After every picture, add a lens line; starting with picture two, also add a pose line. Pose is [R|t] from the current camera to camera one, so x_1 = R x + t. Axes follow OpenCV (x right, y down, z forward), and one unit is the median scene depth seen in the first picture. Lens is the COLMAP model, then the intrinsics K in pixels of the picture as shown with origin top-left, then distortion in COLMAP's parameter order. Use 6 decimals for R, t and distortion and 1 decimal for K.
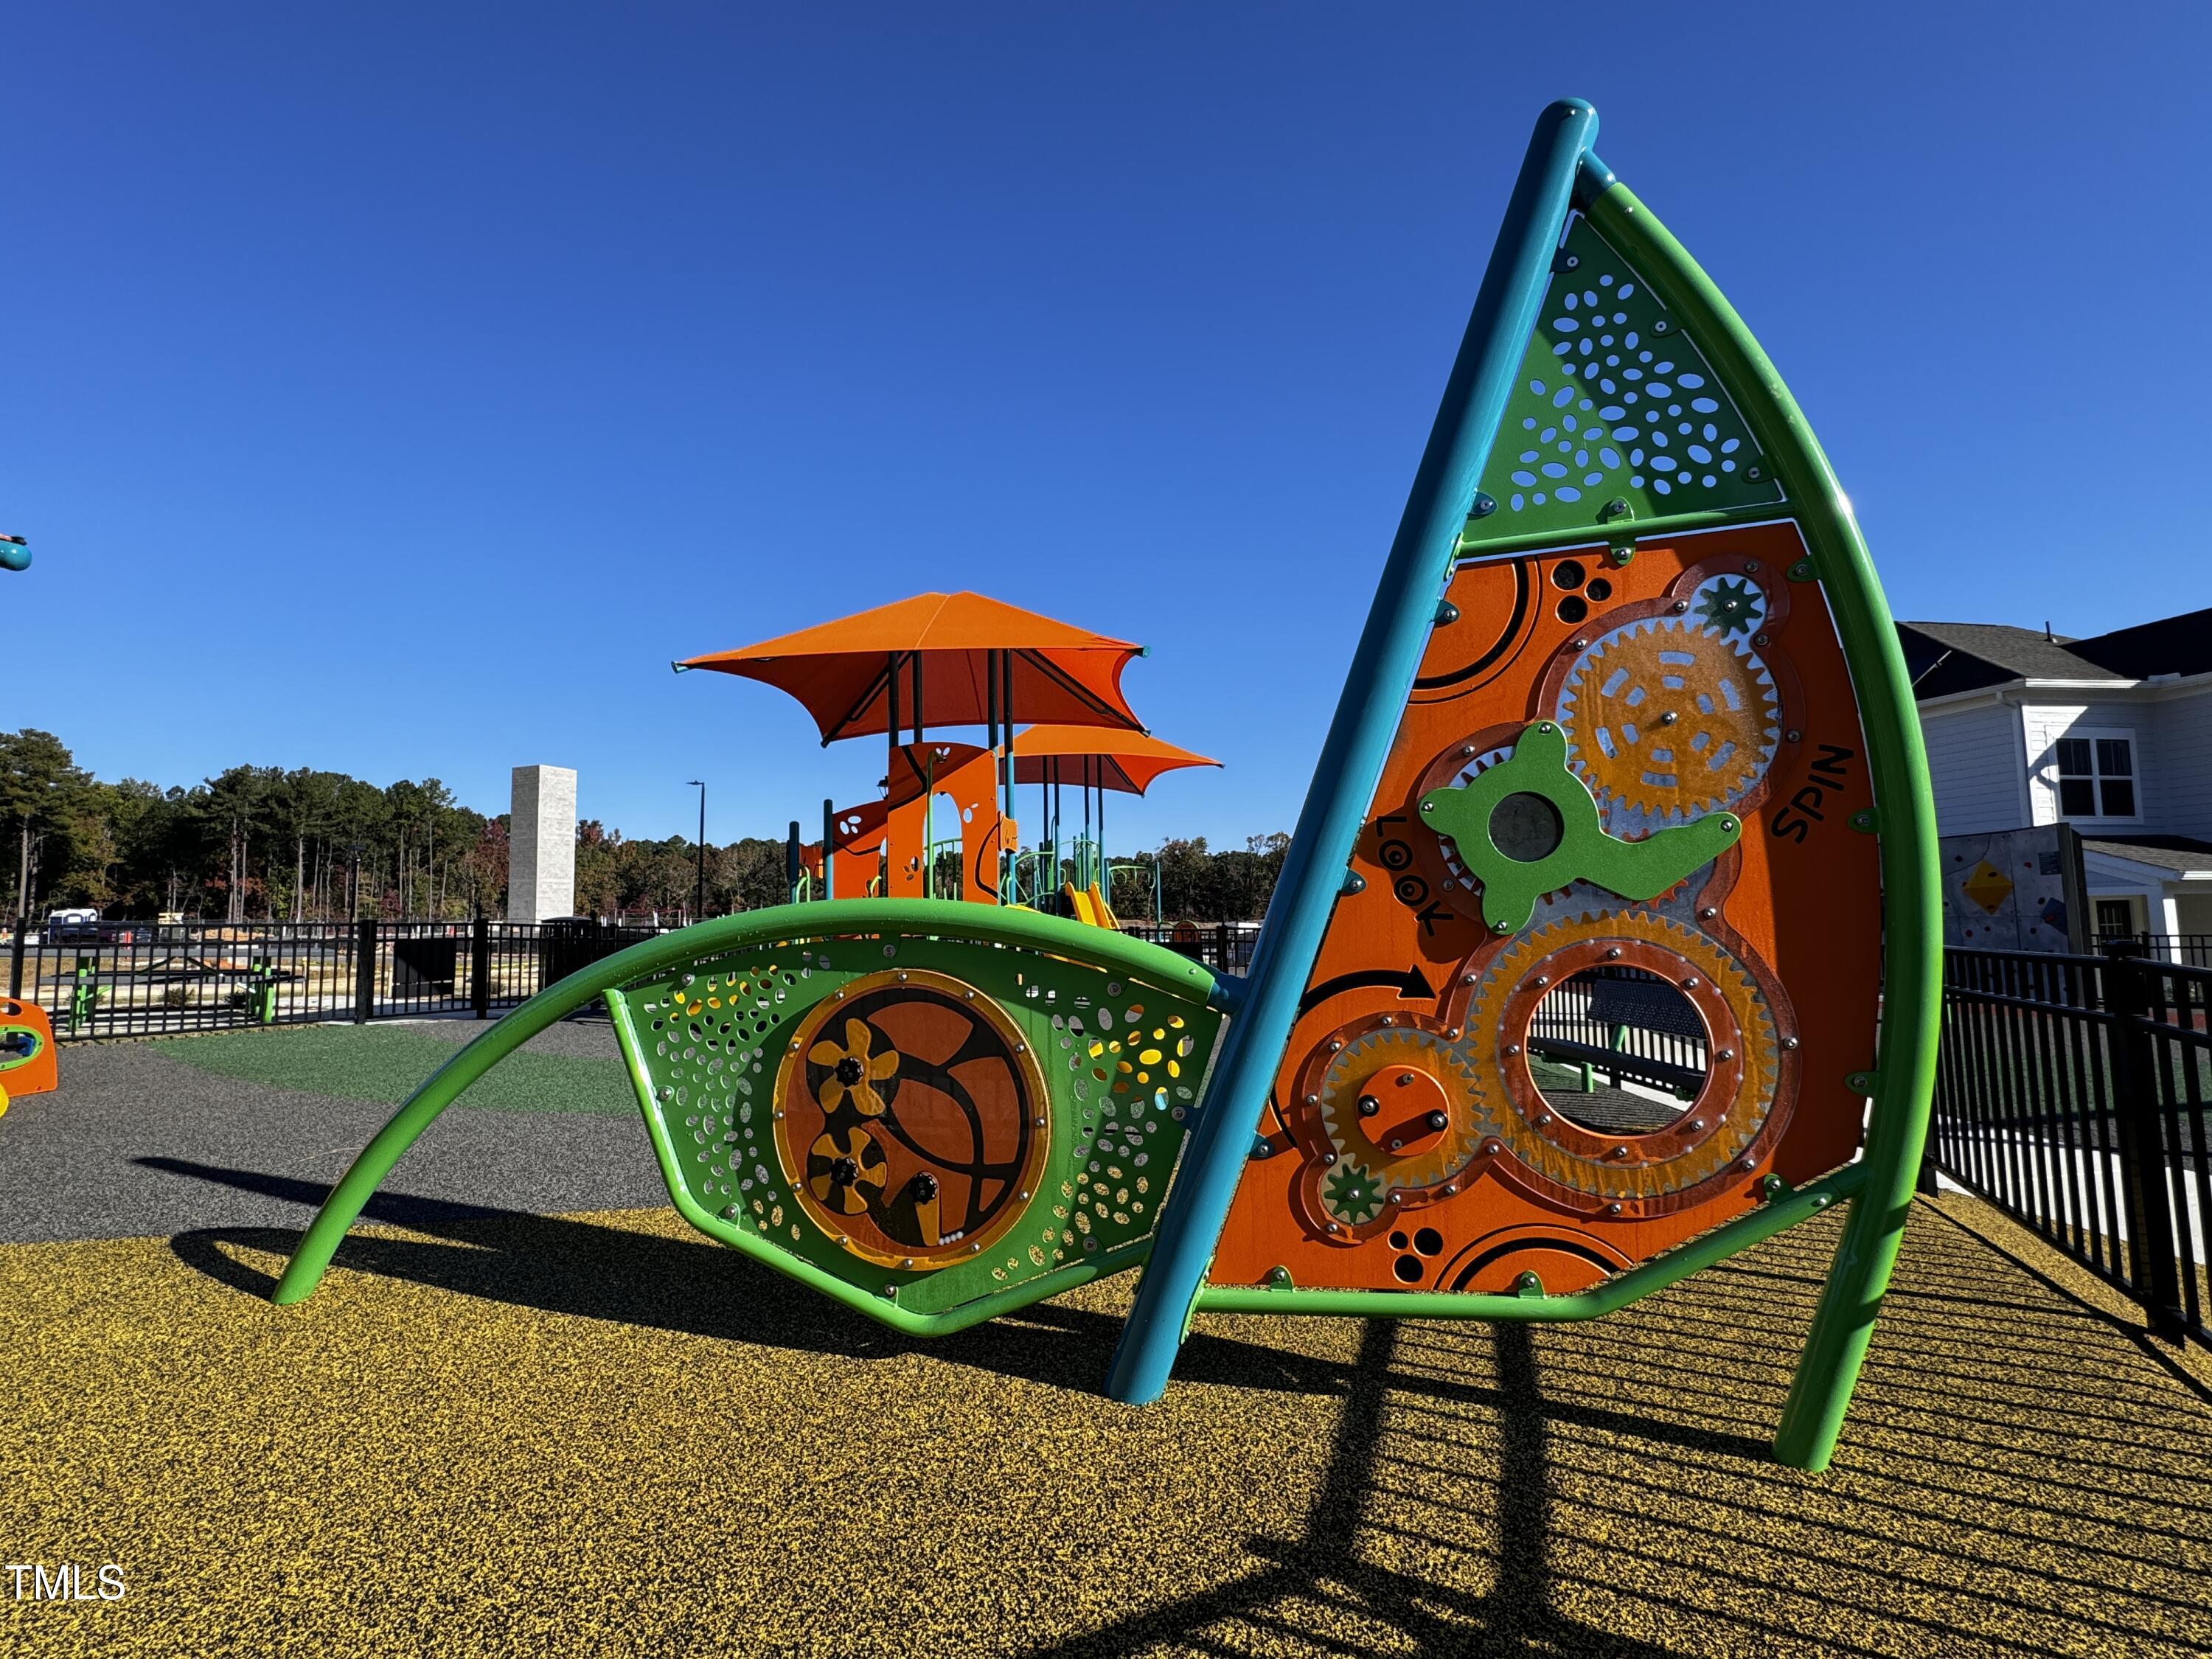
lens RADIAL K [[1034.6, 0, 1106.0], [0, 1034.6, 829.5], [0, 0, 1]] dist [0.000102, 0.000136]
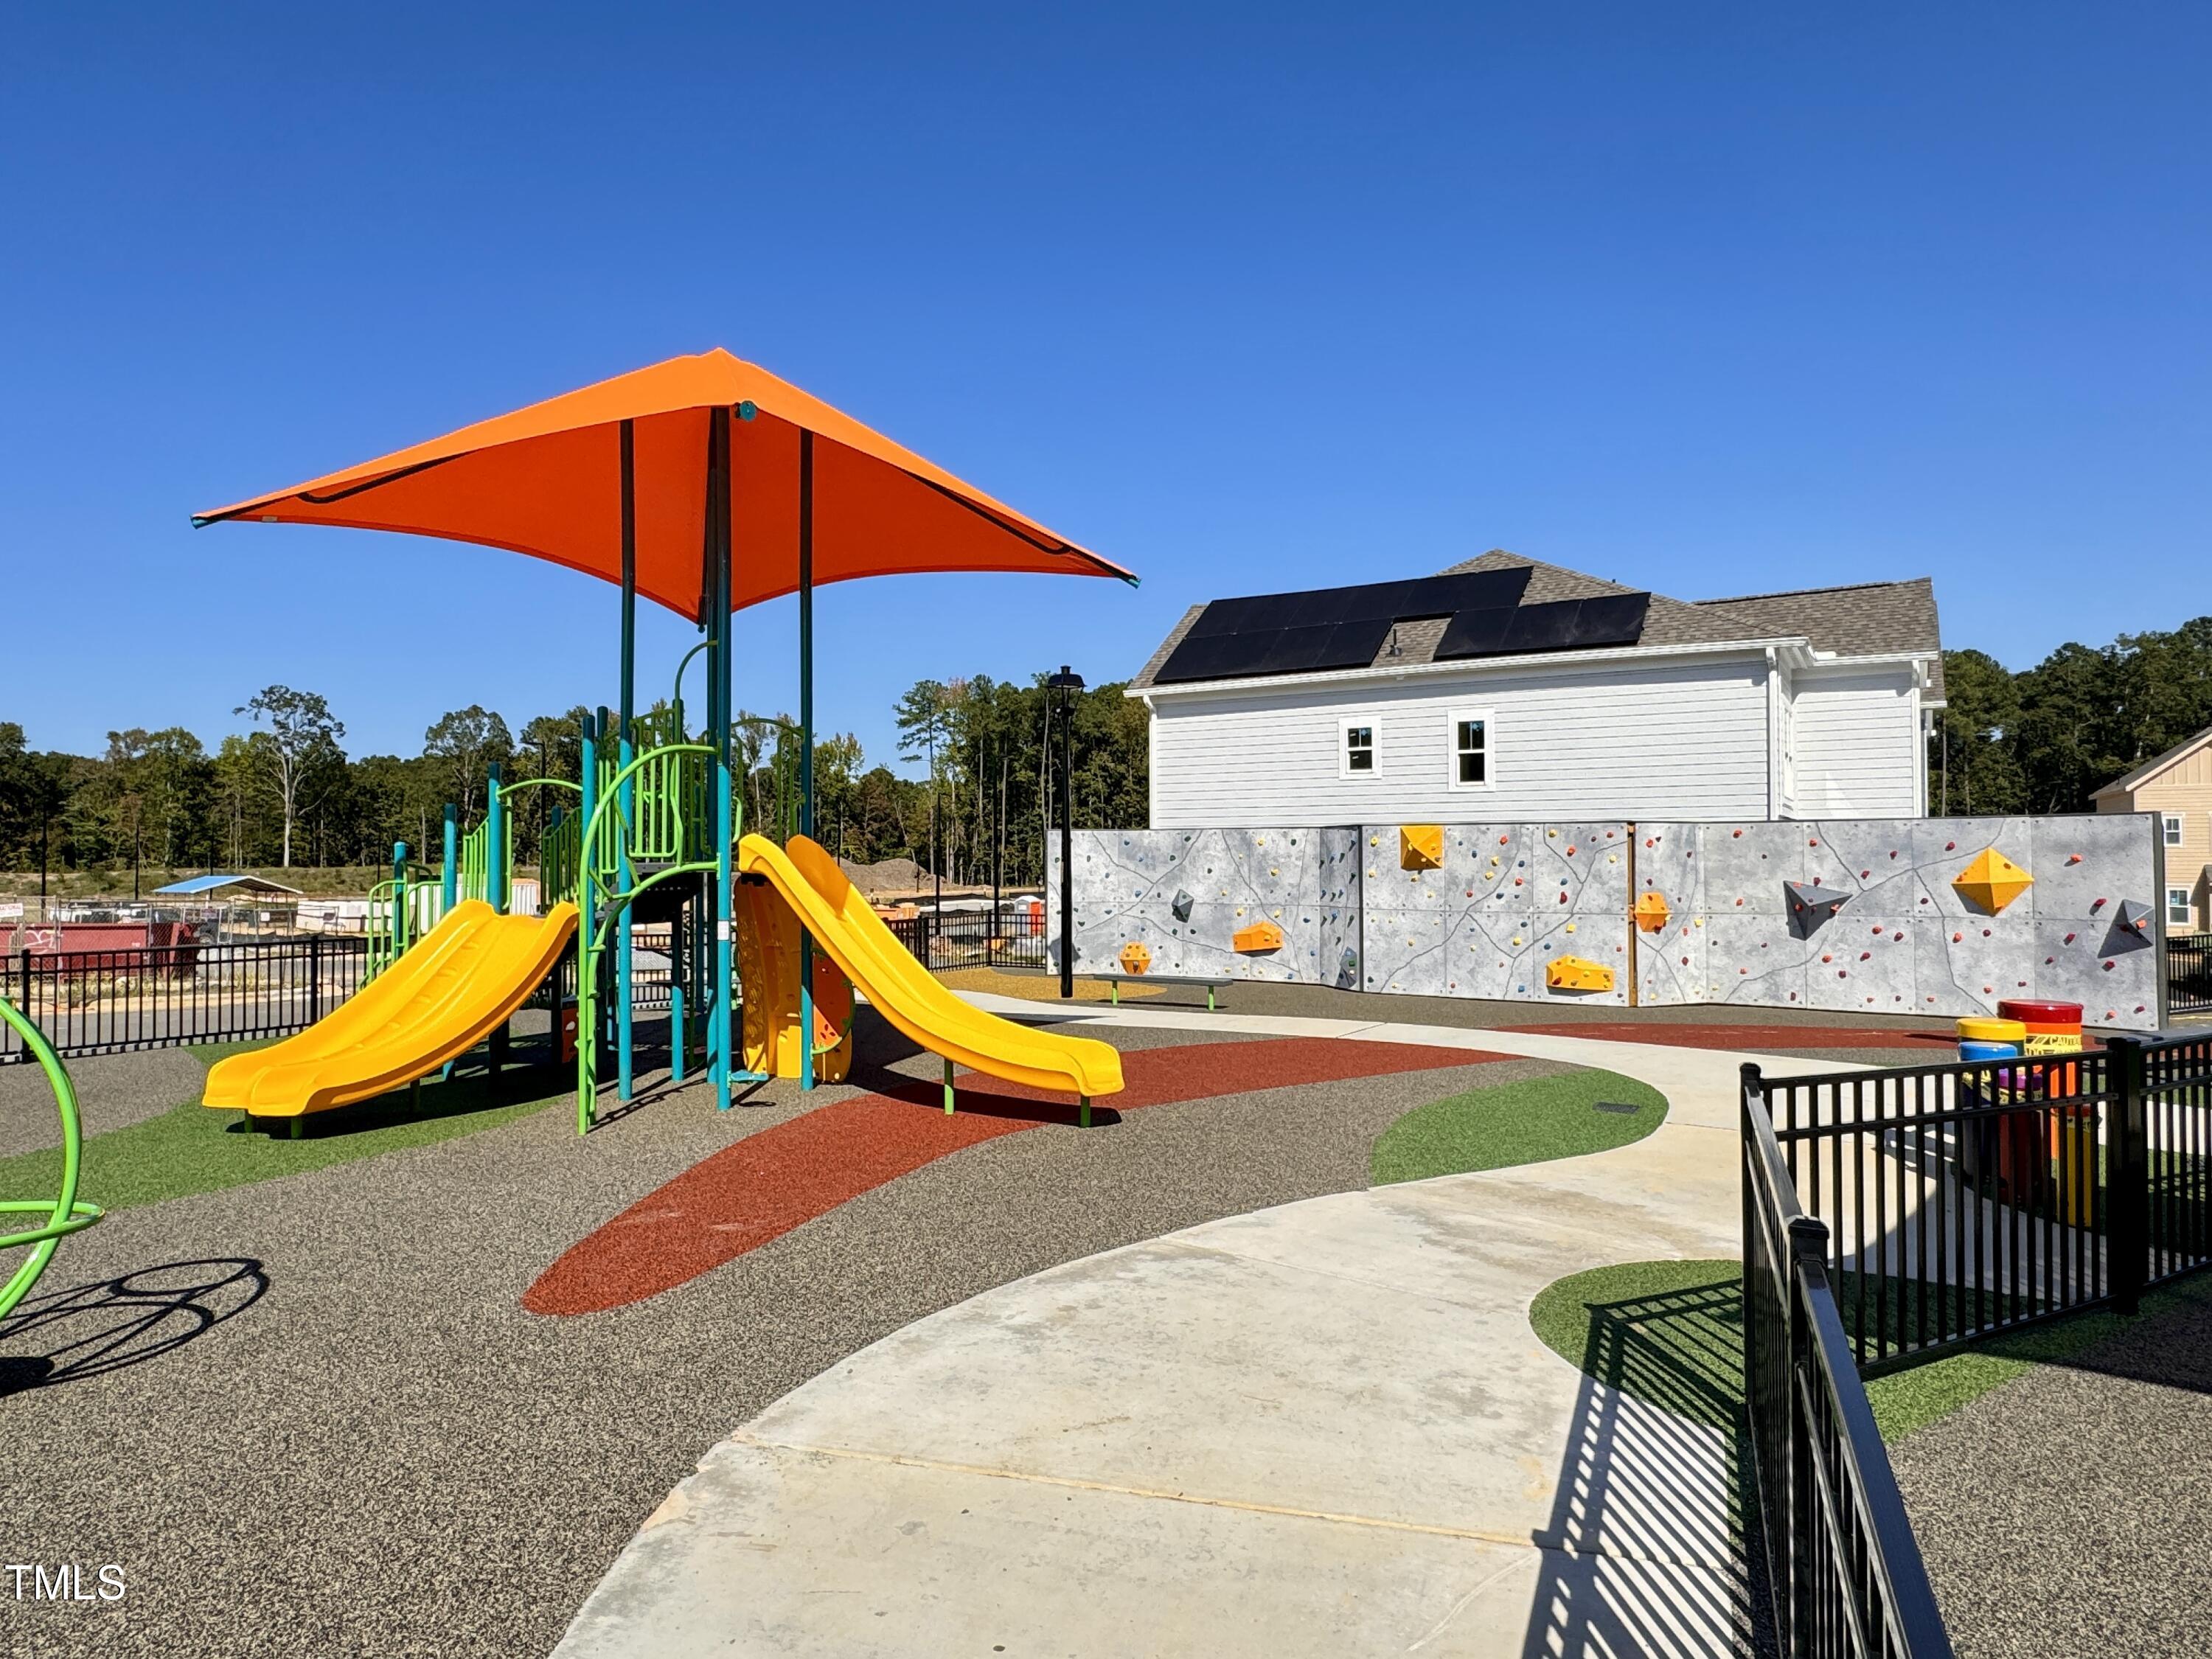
lens RADIAL K [[1302.9, 0, 1106.0], [0, 1302.9, 829.5], [0, 0, 1]] dist [-0.000853, -0.002695]
pose [[0.674476, 0.030474, 0.737668, -0.311278], [-0.072709, 0.997032, 0.025292, 0.031710], [-0.734708, -0.070694, 0.674690, 0.665105]]
